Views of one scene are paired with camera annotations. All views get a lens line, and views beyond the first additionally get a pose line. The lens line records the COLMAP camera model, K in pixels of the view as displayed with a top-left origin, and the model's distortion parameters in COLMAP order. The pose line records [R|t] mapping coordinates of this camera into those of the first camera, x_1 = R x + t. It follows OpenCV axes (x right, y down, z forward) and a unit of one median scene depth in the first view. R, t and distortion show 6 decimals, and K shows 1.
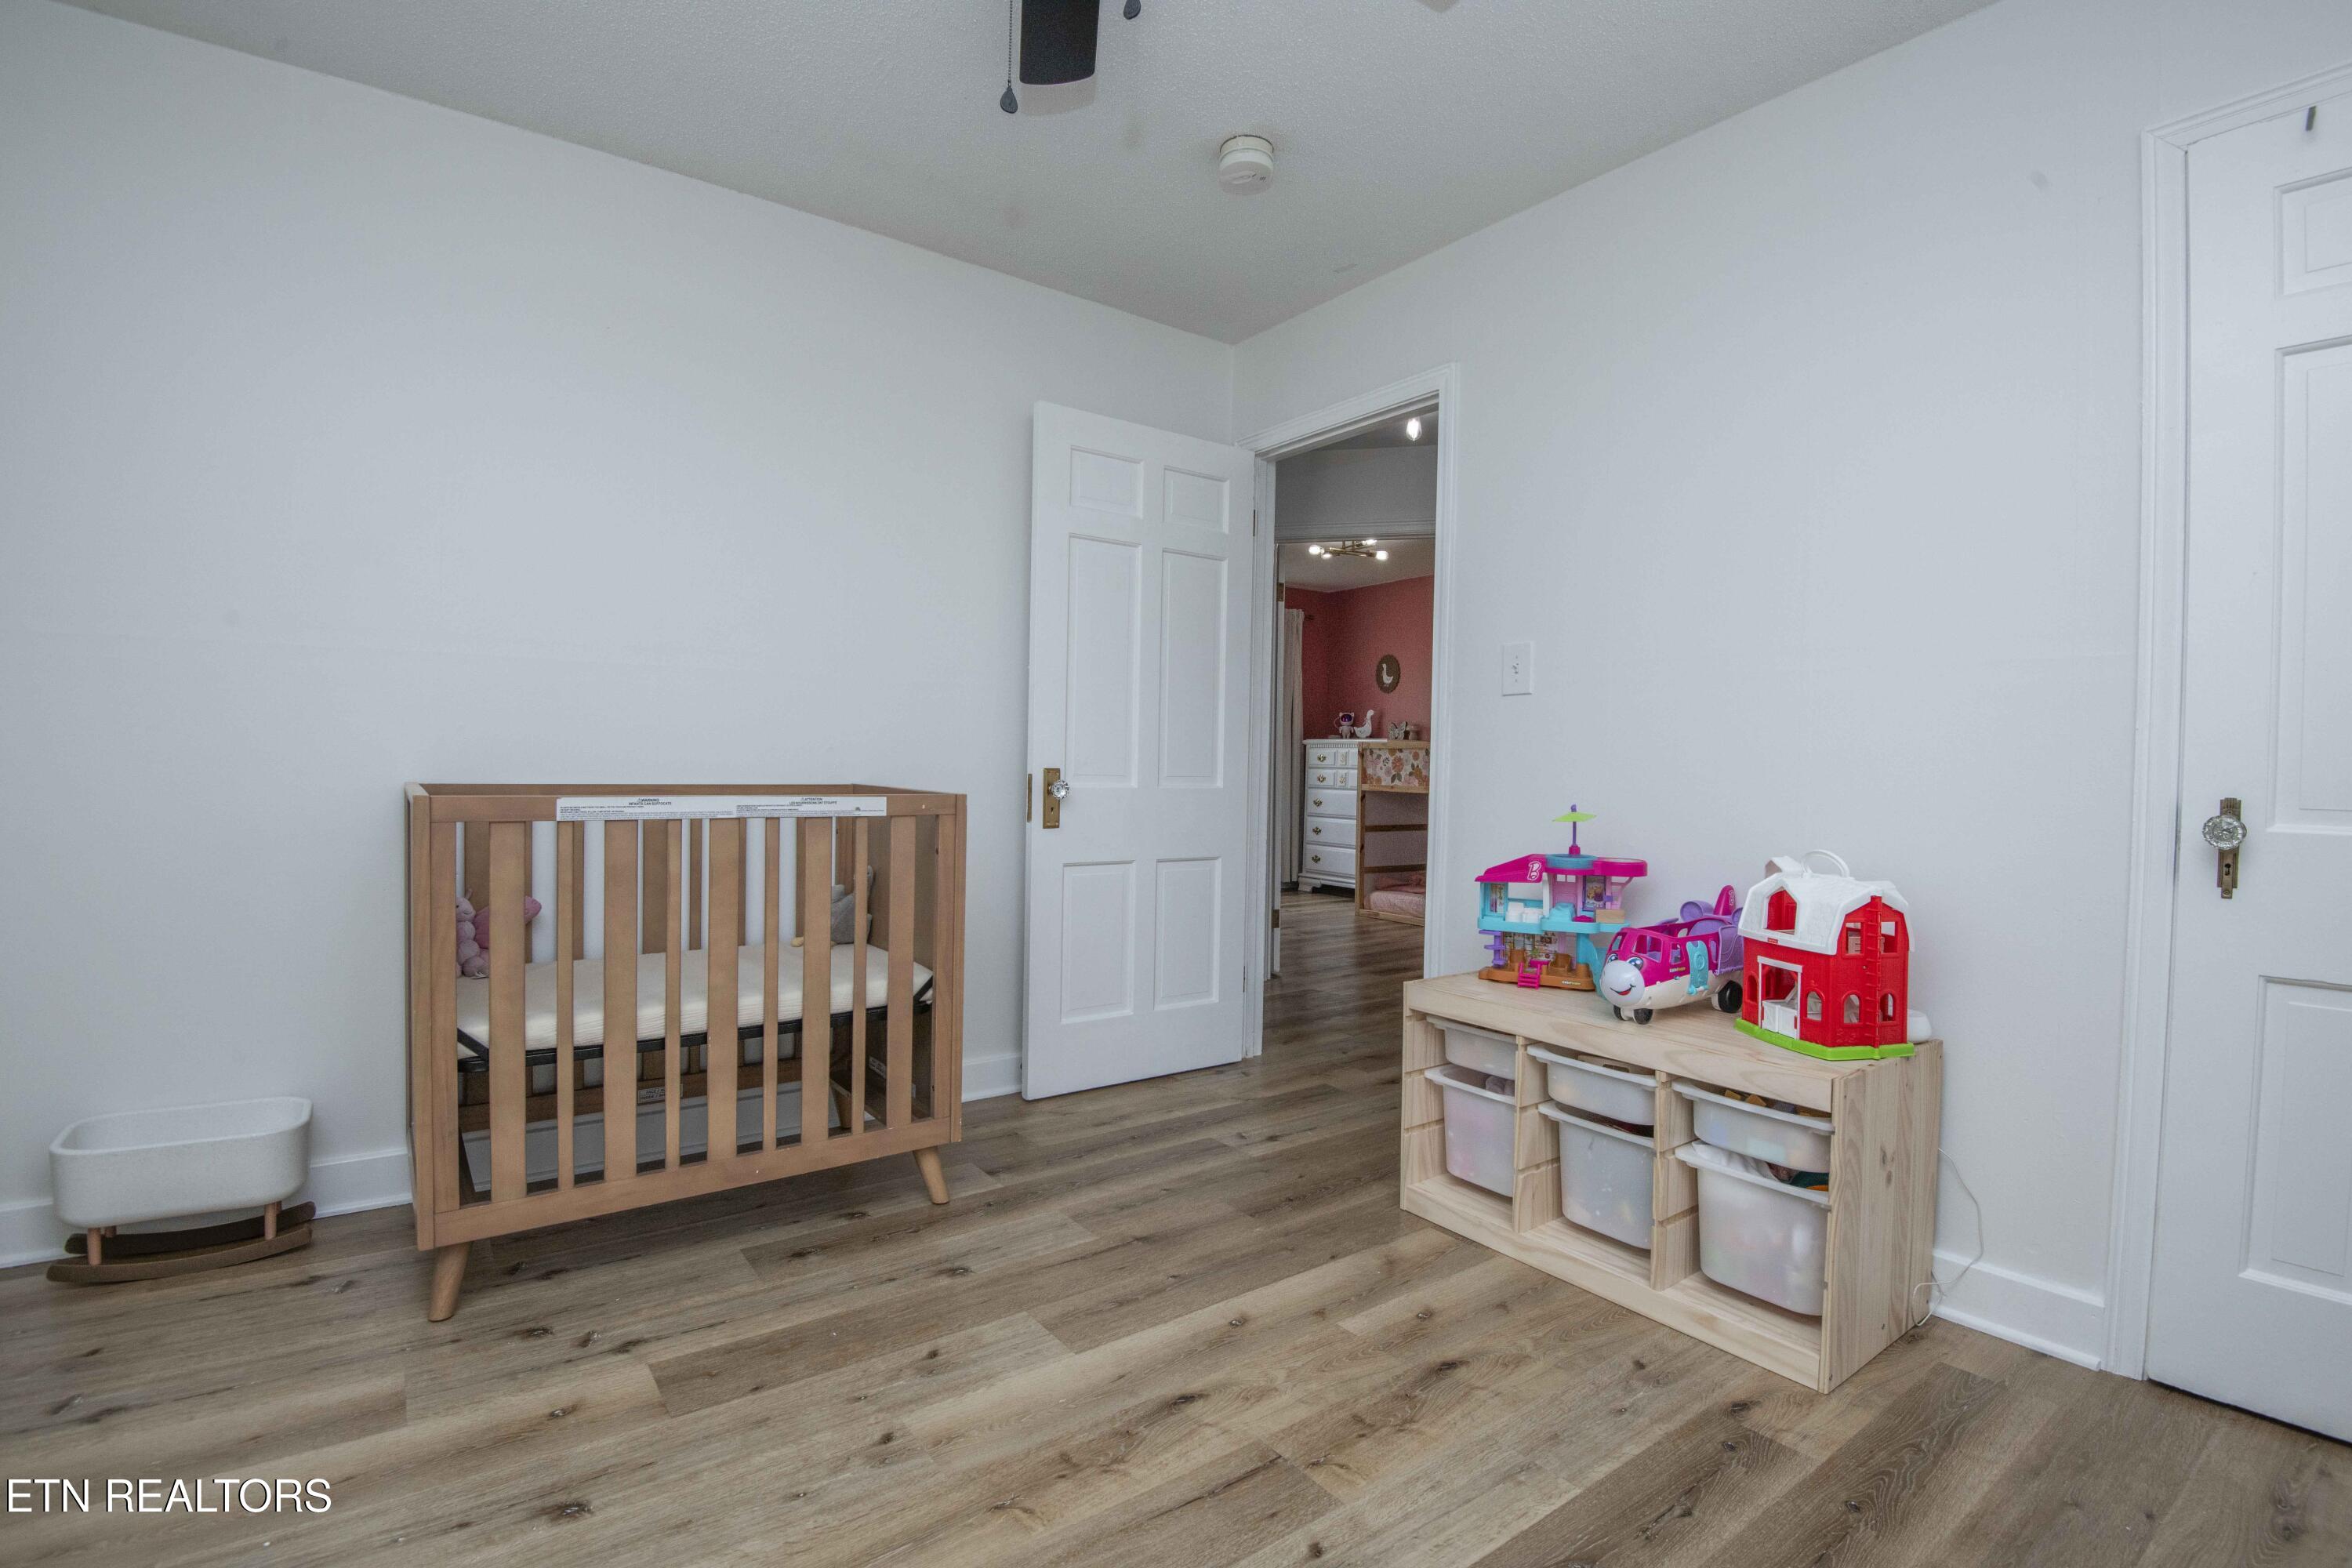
lens RADIAL K [[1096.8, 0, 1182.7], [0, 1096.8, 783.8], [0, 0, 1]] dist [-0.004448, -0.017203]
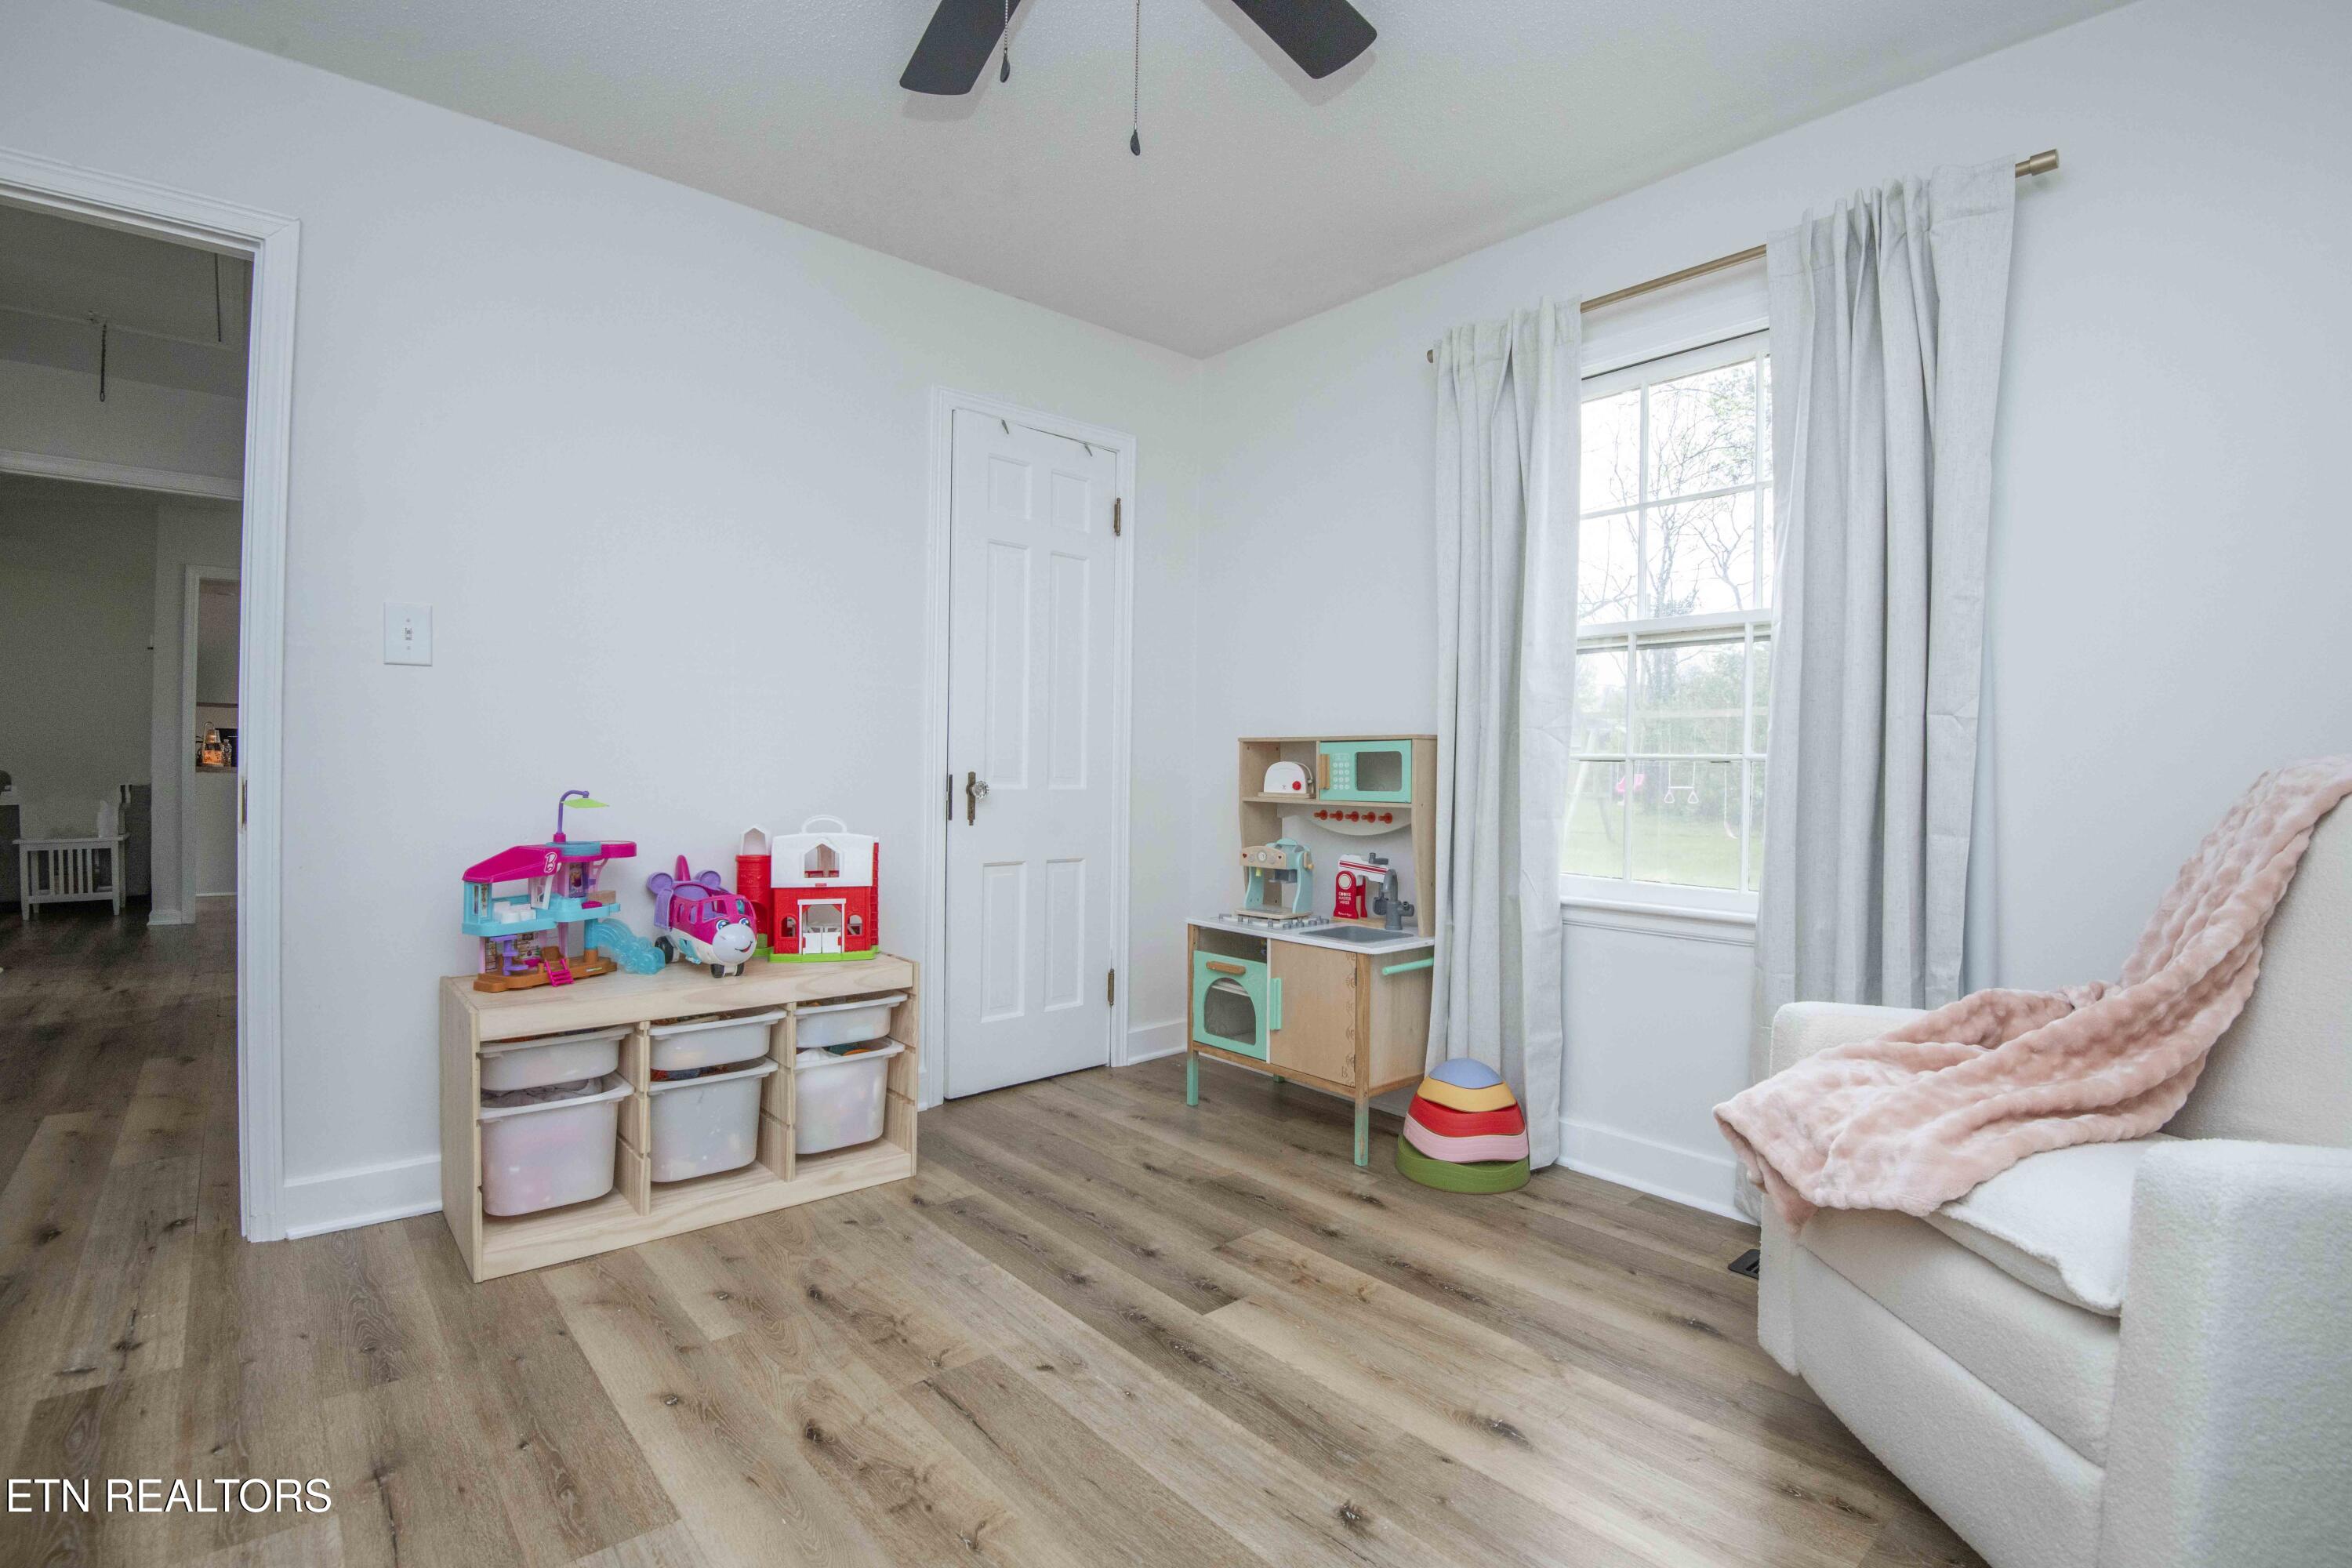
lens RADIAL K [[1096.8, 0, 1182.7], [0, 1096.8, 783.8], [0, 0, 1]] dist [-0.004448, -0.017203]
pose [[-0.077759, -0.030833, 0.996495, -0.807937], [0.001569, 0.999517, 0.031049, -0.020612], [-0.996971, 0.003978, -0.077673, 0.650005]]
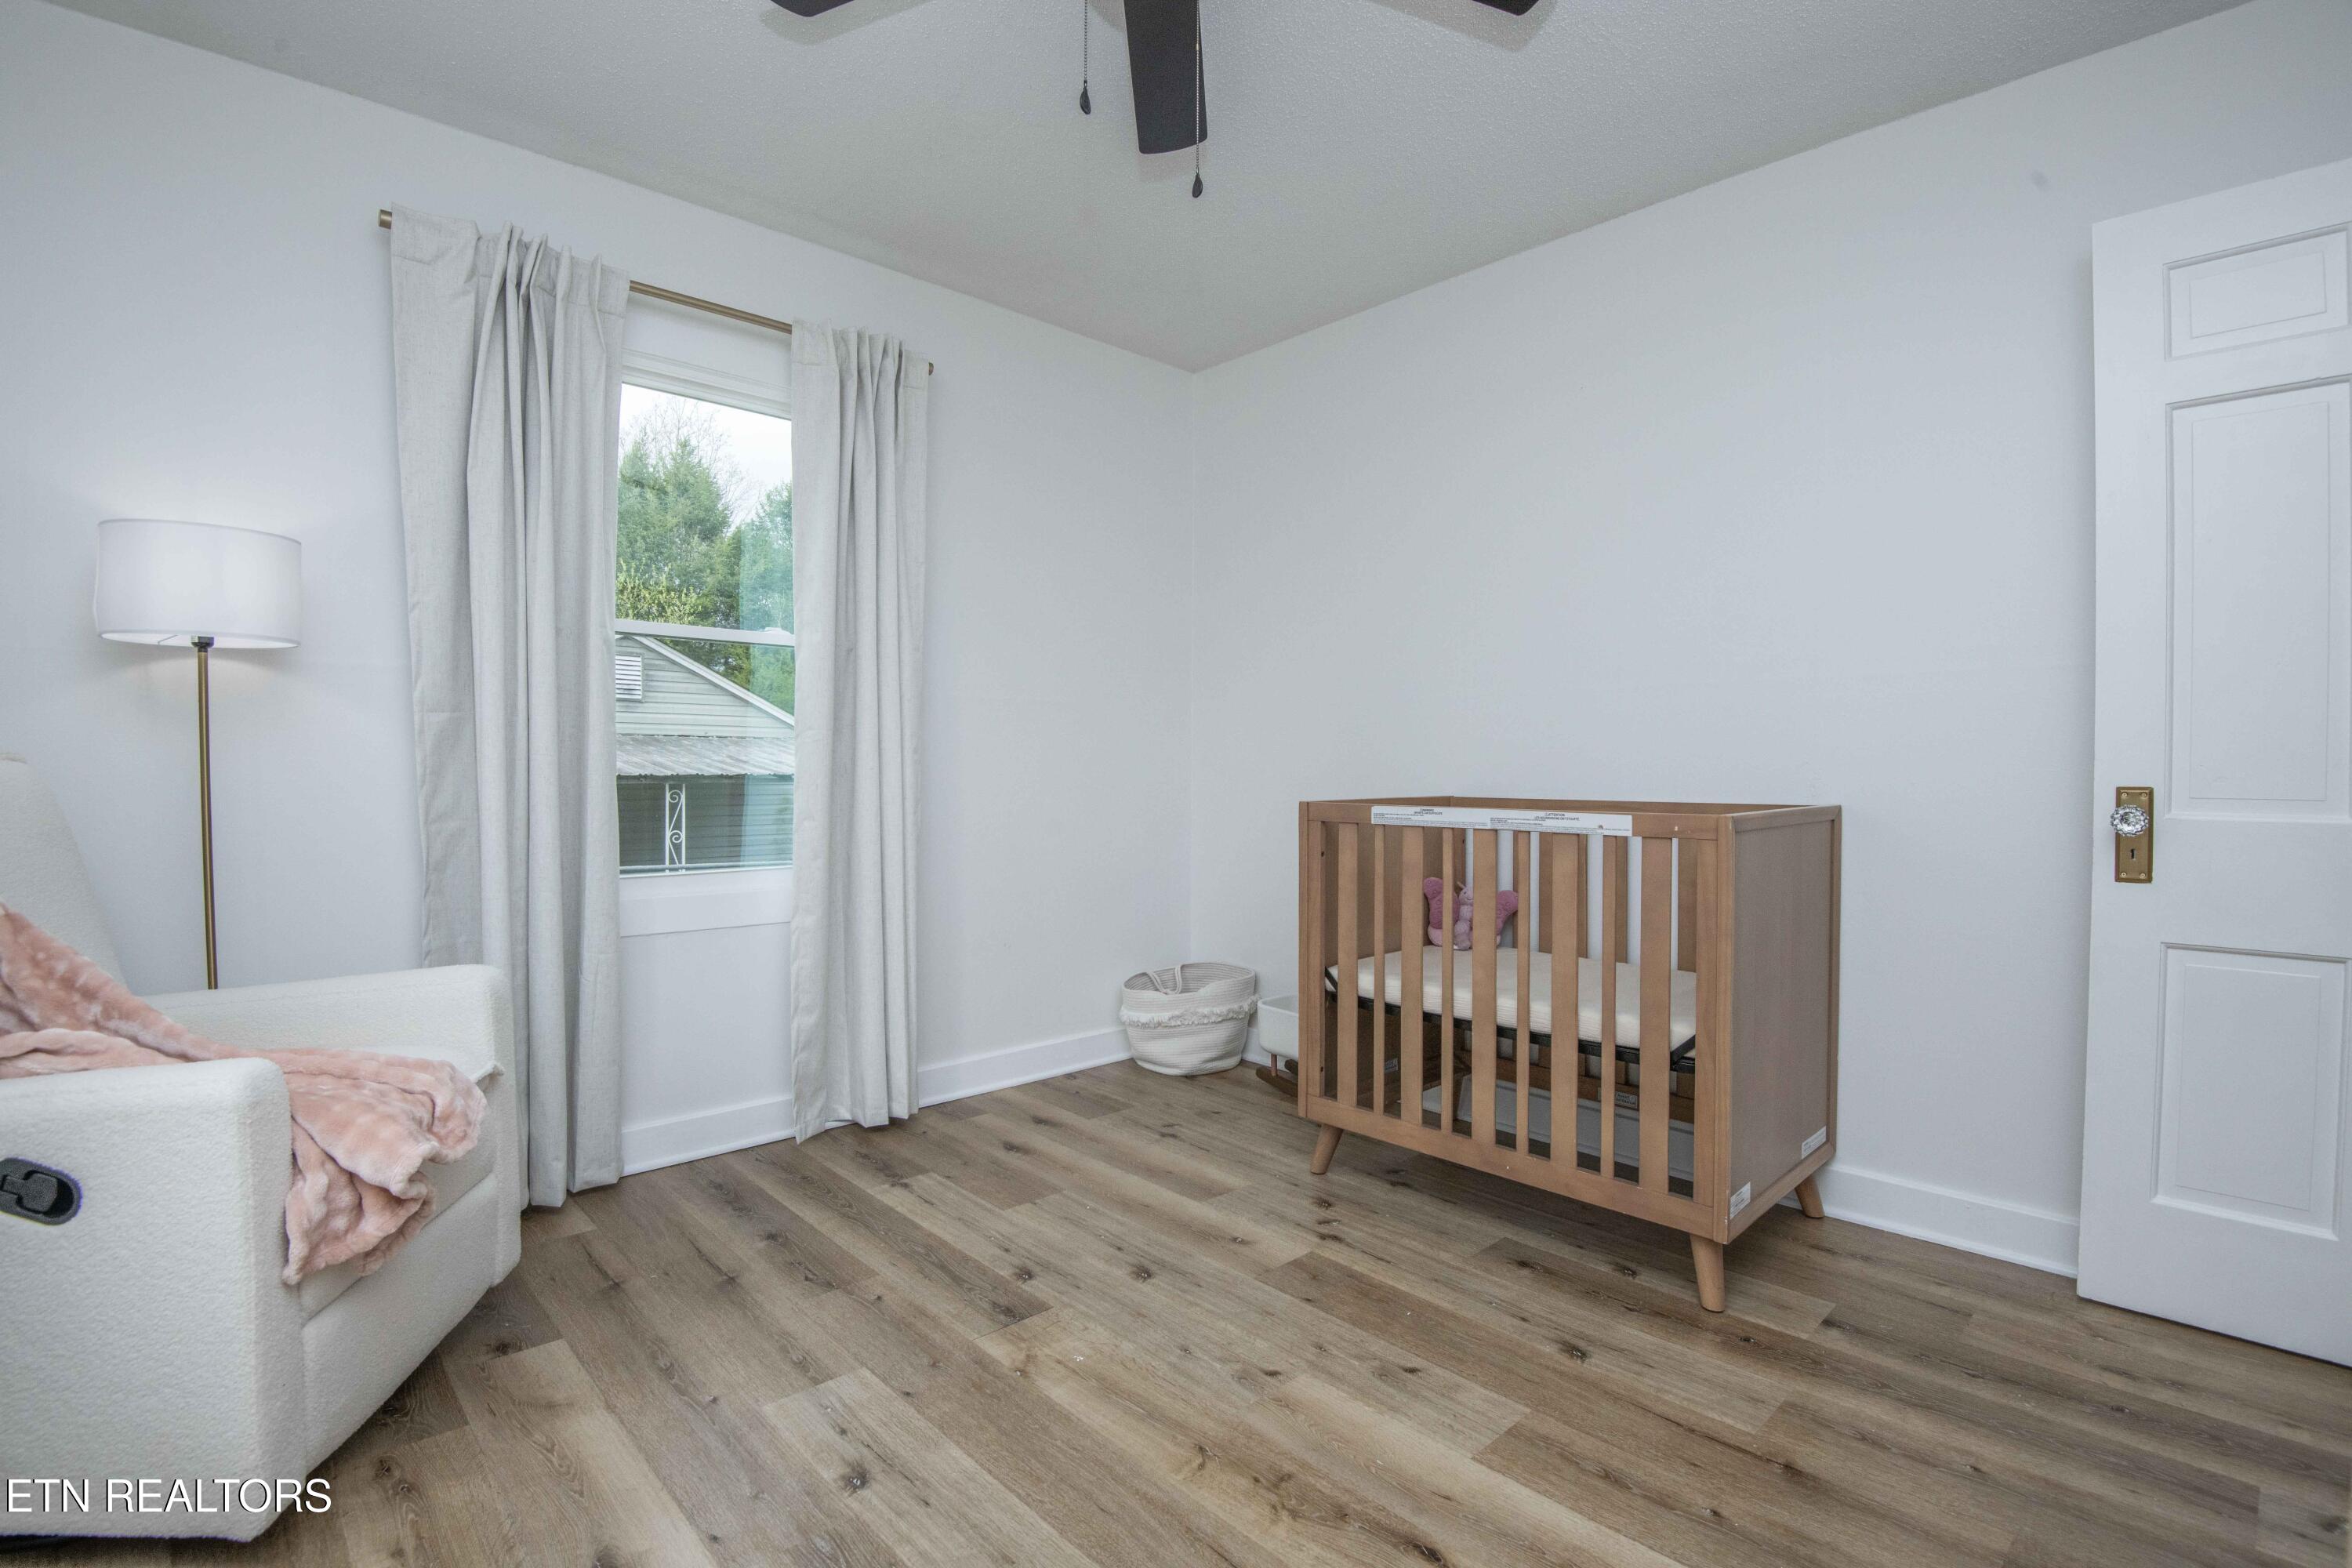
lens RADIAL K [[1100.4, 0, 1183.7], [0, 1100.4, 780.2], [0, 0, 1]] dist [-0.000688, -0.023657]
pose [[0.115191, -0.005810, -0.993326, 0.682371], [-0.020318, 0.999760, -0.008203, -0.002420], [0.993136, 0.021127, 0.115045, 0.613536]]
